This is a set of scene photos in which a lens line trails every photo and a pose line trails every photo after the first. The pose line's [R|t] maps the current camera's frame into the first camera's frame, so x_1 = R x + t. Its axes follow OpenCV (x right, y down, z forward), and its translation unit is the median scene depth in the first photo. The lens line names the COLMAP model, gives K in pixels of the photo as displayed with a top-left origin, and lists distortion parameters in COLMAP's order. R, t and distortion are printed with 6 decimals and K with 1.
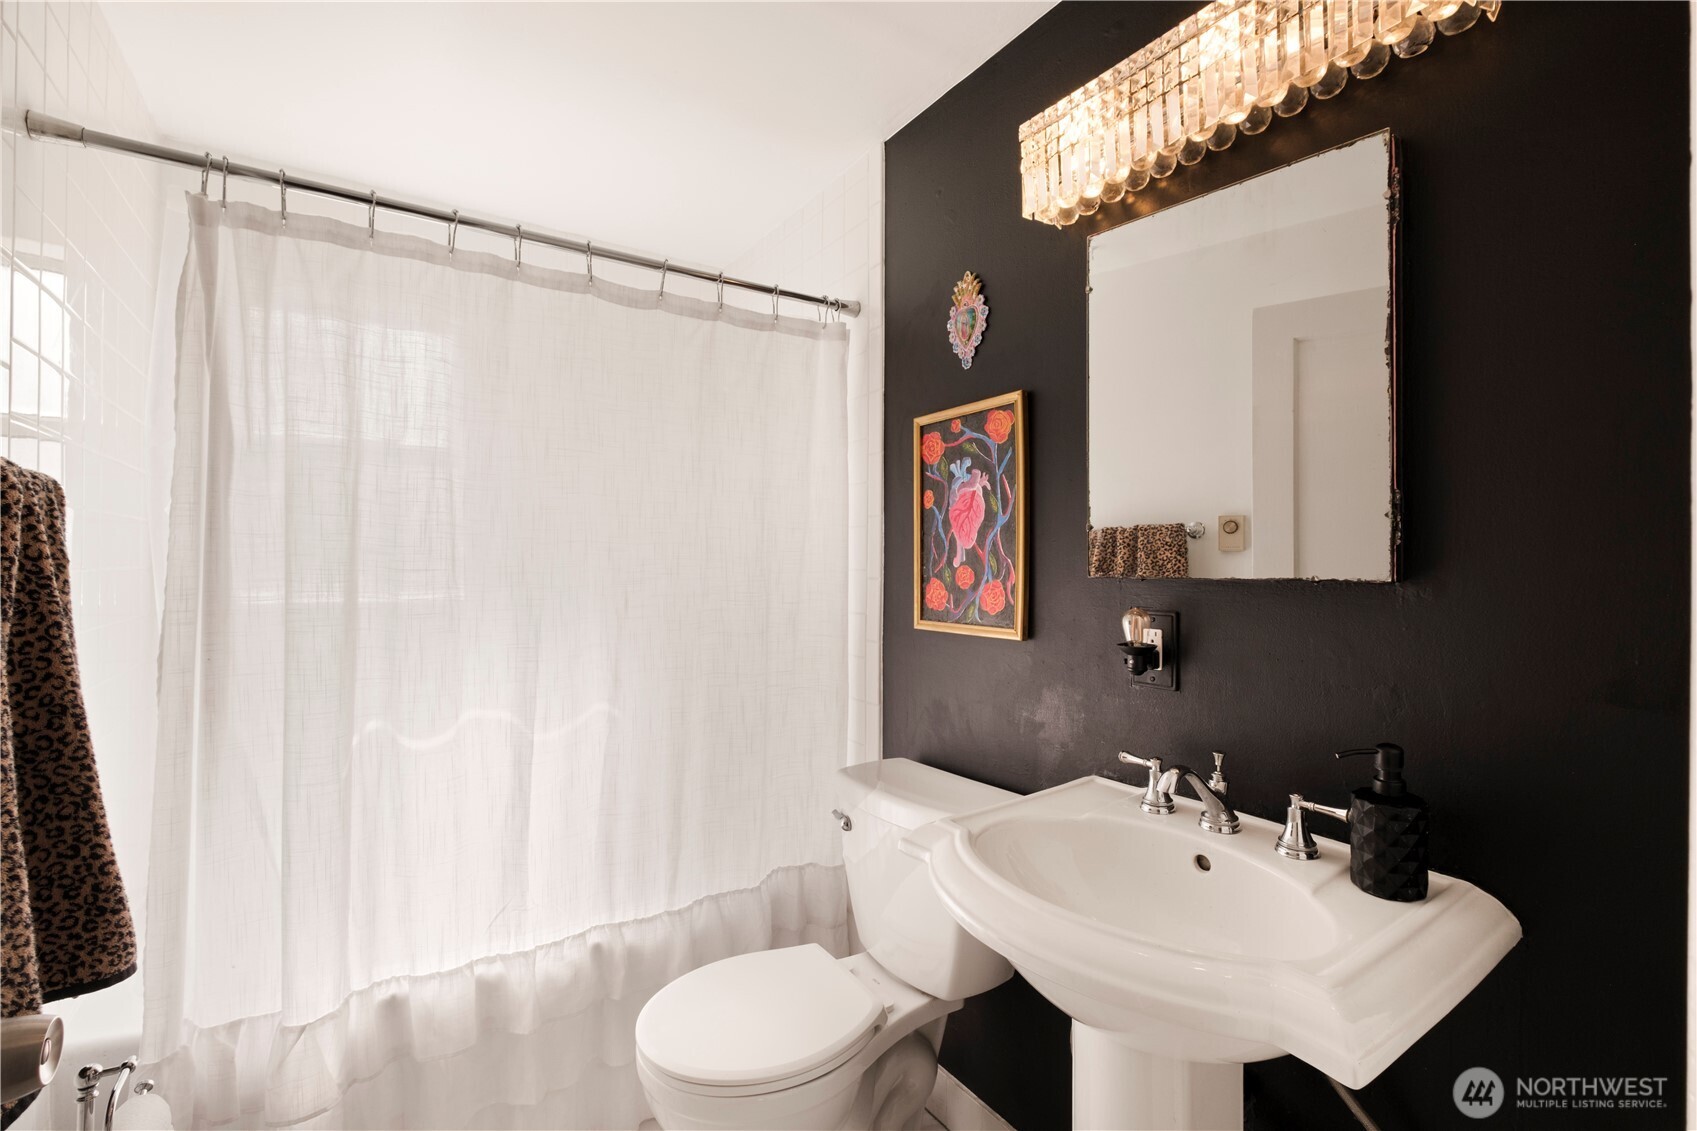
lens RADIAL K [[720.8, 0, 839.1], [0, 720.8, 558.9], [0, 0, 1]] dist [0.004740, -0.004188]
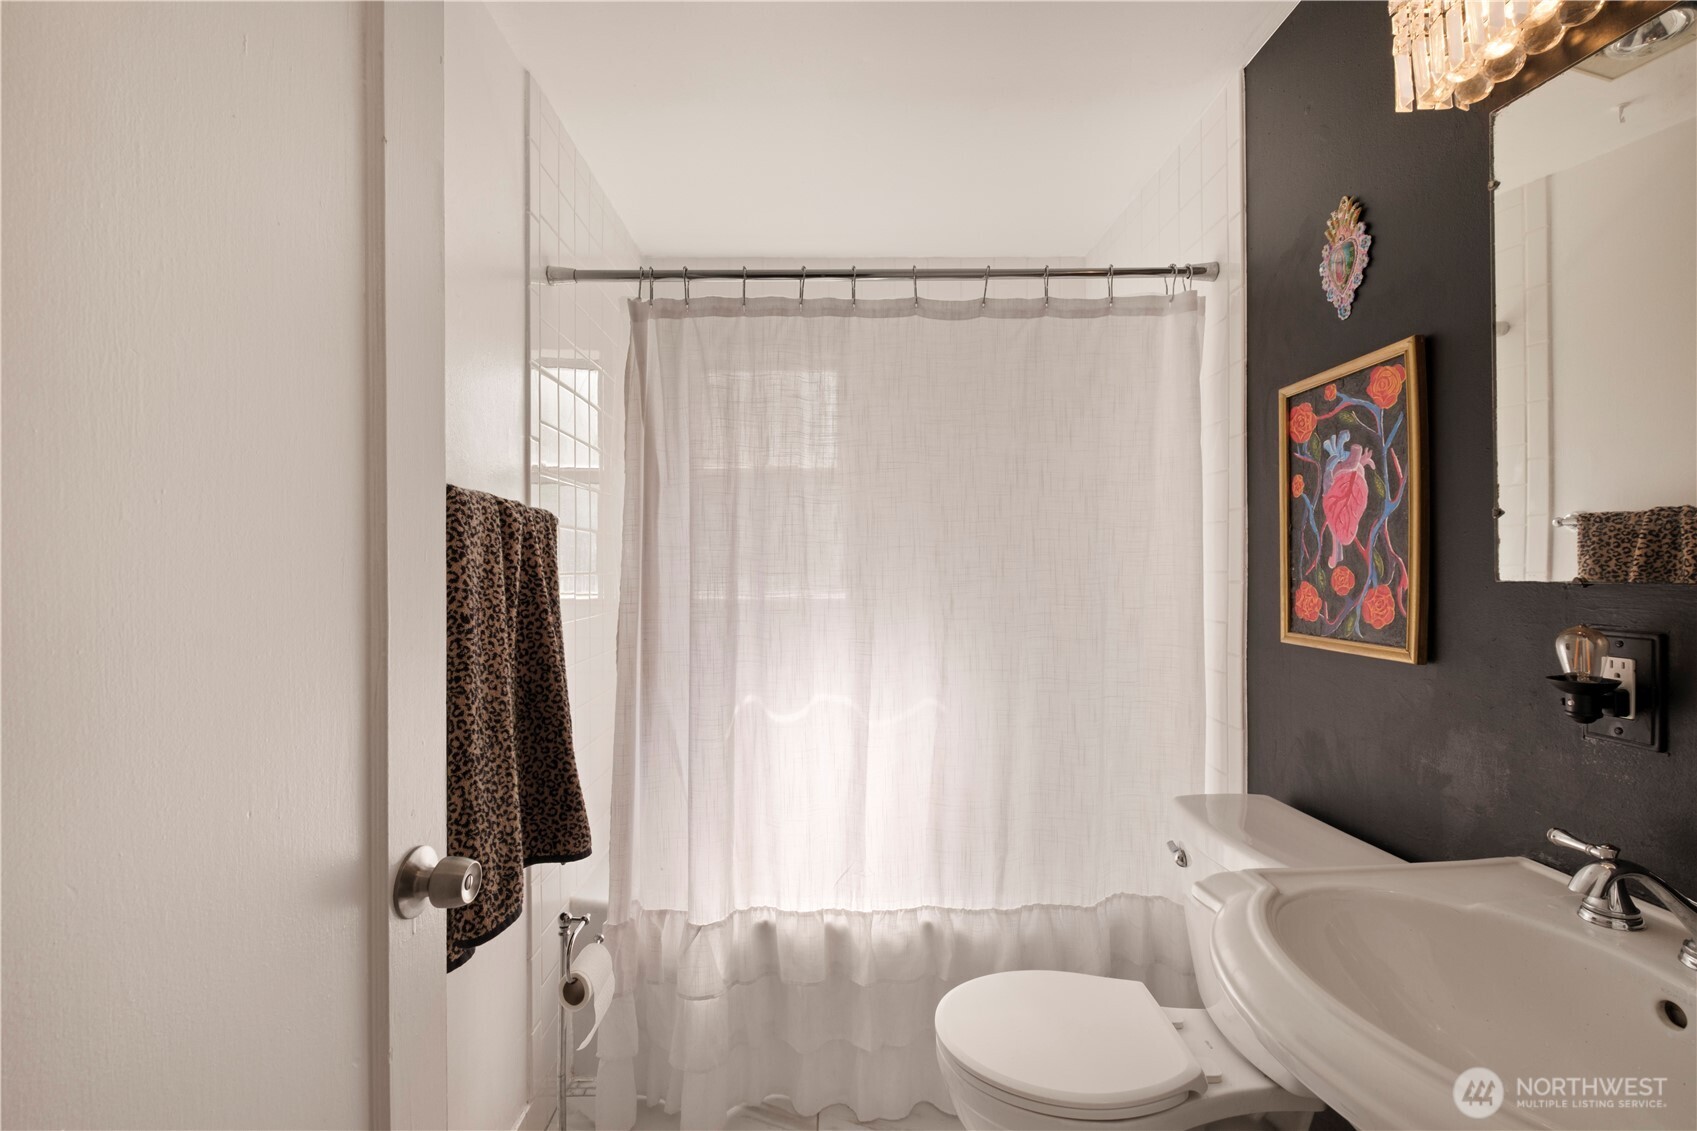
lens RADIAL K [[720.8, 0, 832.7], [0, 720.8, 564.4], [0, 0, 1]] dist [0.004740, -0.004188]
pose [[0.850724, -0.008960, -0.525536, 0.129989], [0.011506, 0.999933, 0.001577, -0.000470], [0.525487, -0.007388, 0.850770, 0.025708]]
